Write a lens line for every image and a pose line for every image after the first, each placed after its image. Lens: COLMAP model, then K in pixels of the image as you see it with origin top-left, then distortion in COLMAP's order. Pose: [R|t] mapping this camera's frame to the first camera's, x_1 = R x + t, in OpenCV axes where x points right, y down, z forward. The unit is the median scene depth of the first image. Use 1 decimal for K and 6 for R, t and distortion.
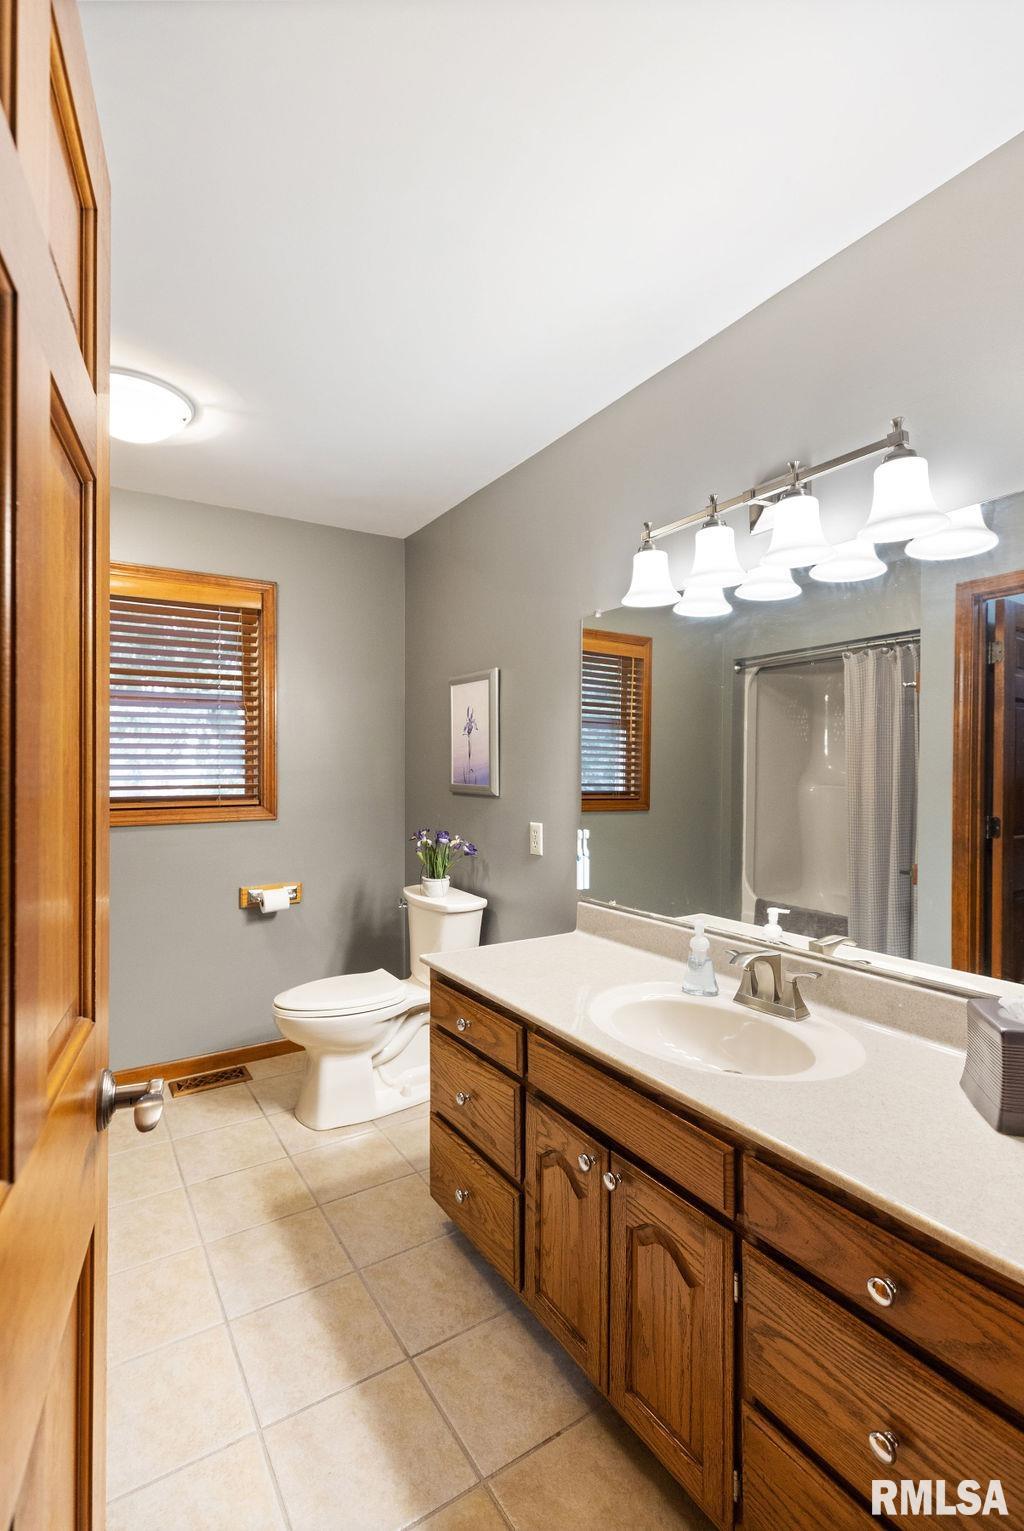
lens RADIAL K [[690.6, 0, 512.0], [0, 690.6, 765.5], [0, 0, 1]] dist [0.001539, -0.000033]
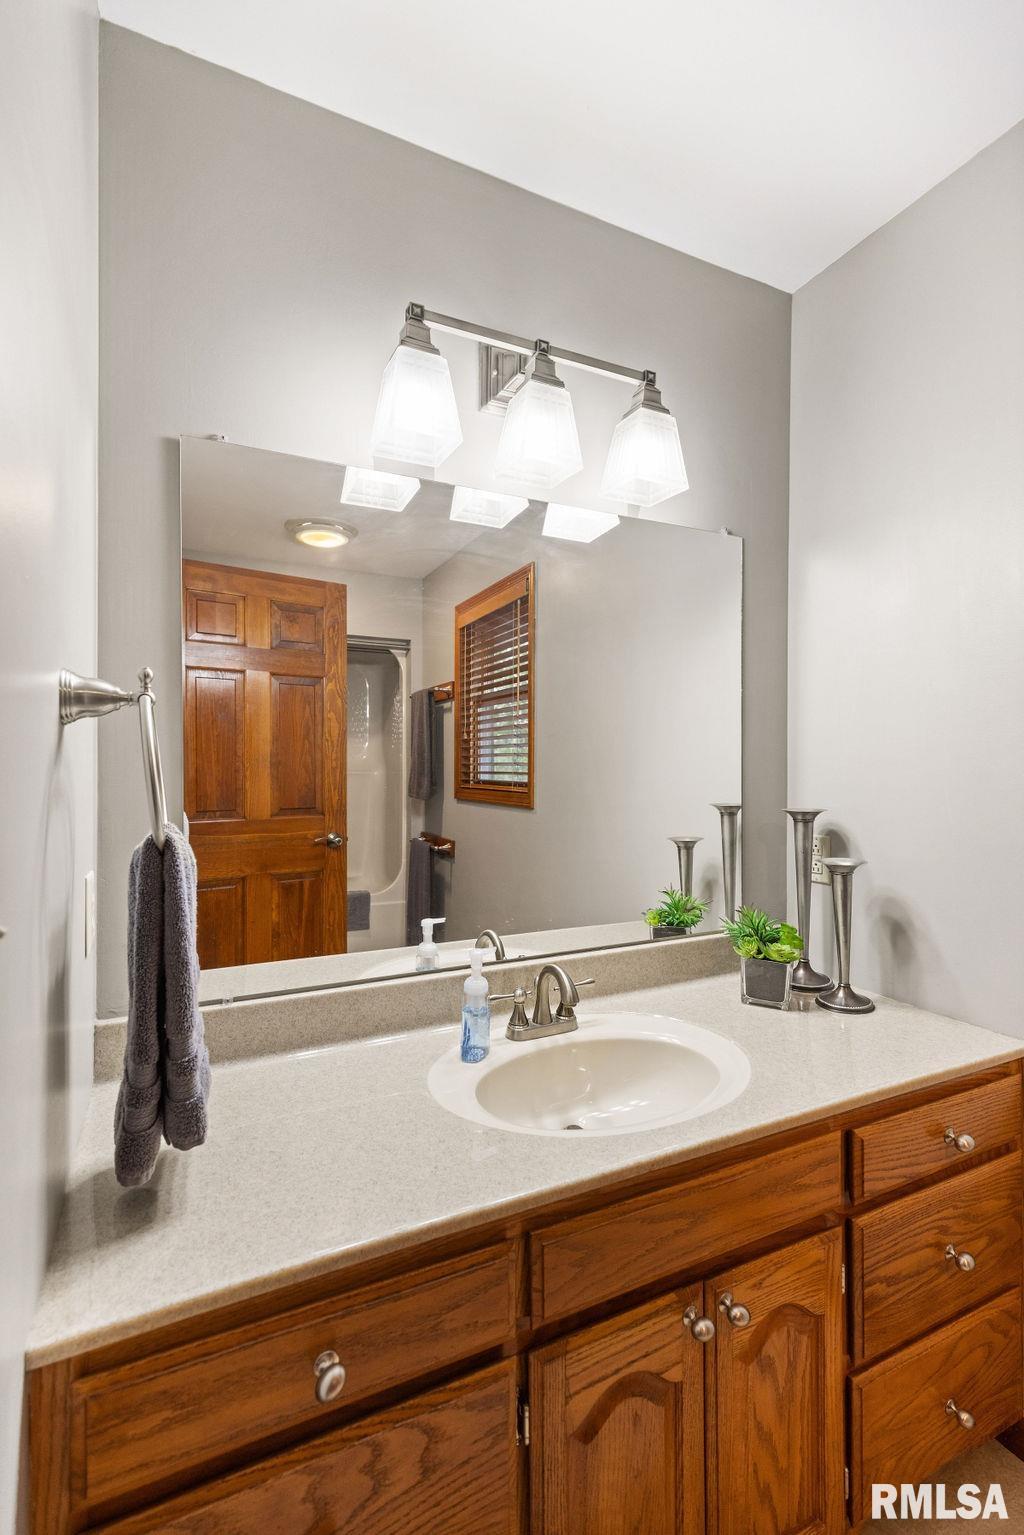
lens RADIAL K [[692.4, 0, 512.0], [0, 692.4, 767.5], [0, 0, 1]] dist [0.001539, -0.000033]
pose [[0.131130, 0.000271, 0.991365, -0.434960], [0.001334, 0.999999, -0.000450, 0.038303], [-0.991364, 0.001381, 0.131129, 0.899235]]
